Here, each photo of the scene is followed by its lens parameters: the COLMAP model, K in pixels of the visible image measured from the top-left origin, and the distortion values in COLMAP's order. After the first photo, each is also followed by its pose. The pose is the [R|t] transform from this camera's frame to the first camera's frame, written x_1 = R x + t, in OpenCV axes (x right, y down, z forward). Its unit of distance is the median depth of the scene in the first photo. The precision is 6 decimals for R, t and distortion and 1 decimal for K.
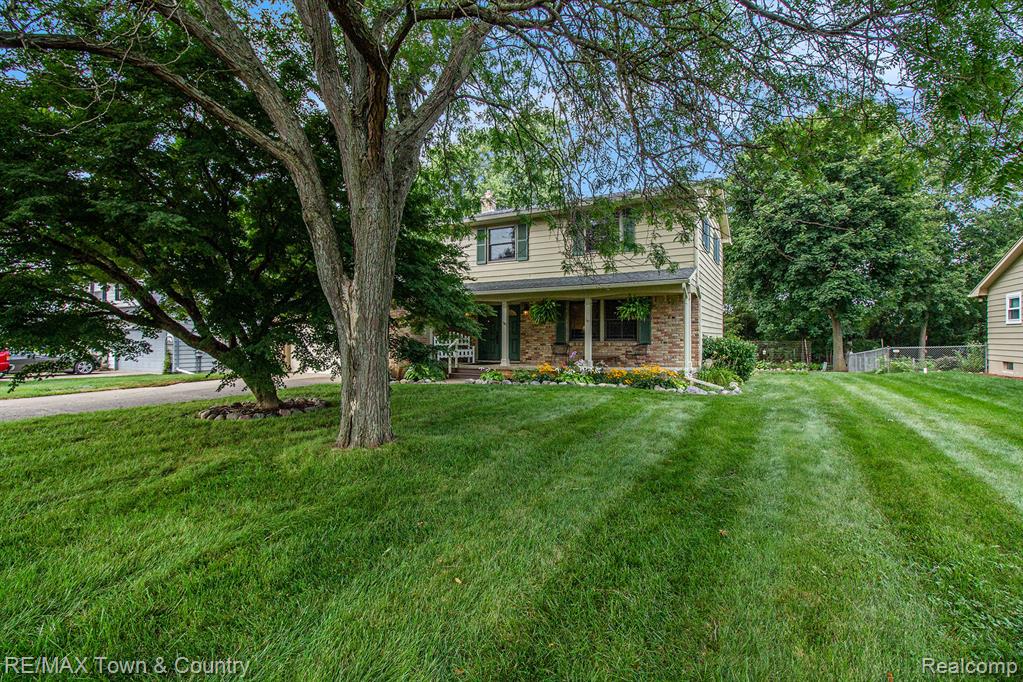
lens RADIAL K [[468.2, 0, 511.5], [0, 468.2, 341.0], [0, 0, 1]] dist [0.062069, 0.000080]
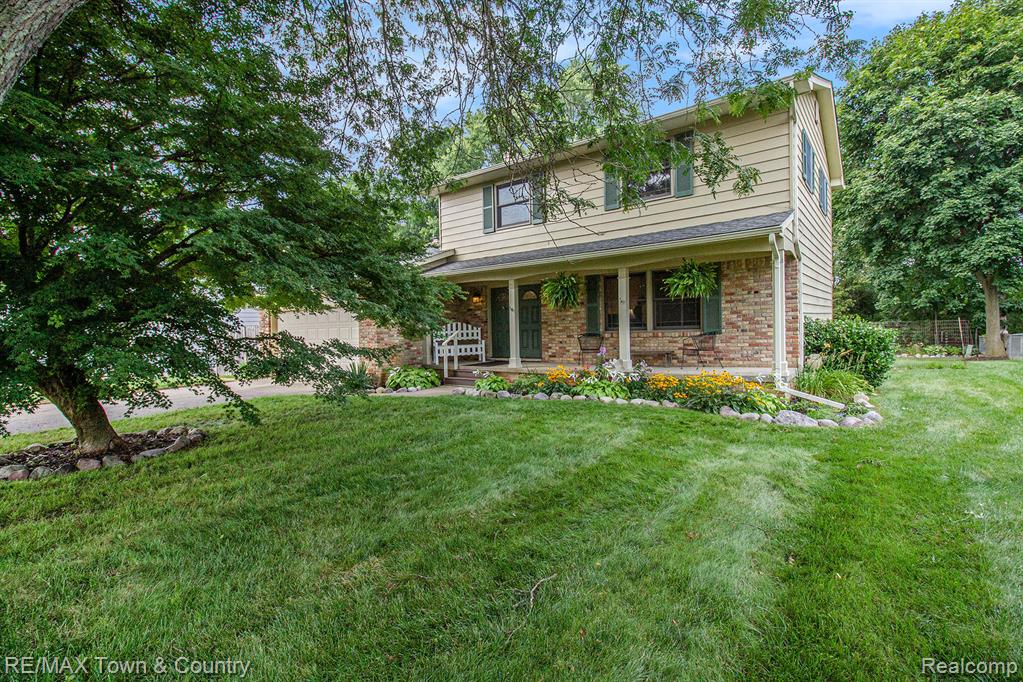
lens RADIAL K [[482.6, 0, 501.6], [0, 482.6, 341.7], [0, 0, 1]] dist [0.004276, -0.000214]
pose [[0.985471, -0.023323, -0.168233, 0.090404], [0.028379, 0.999213, 0.027712, -0.008274], [0.167454, -0.032084, 0.985358, 0.236879]]
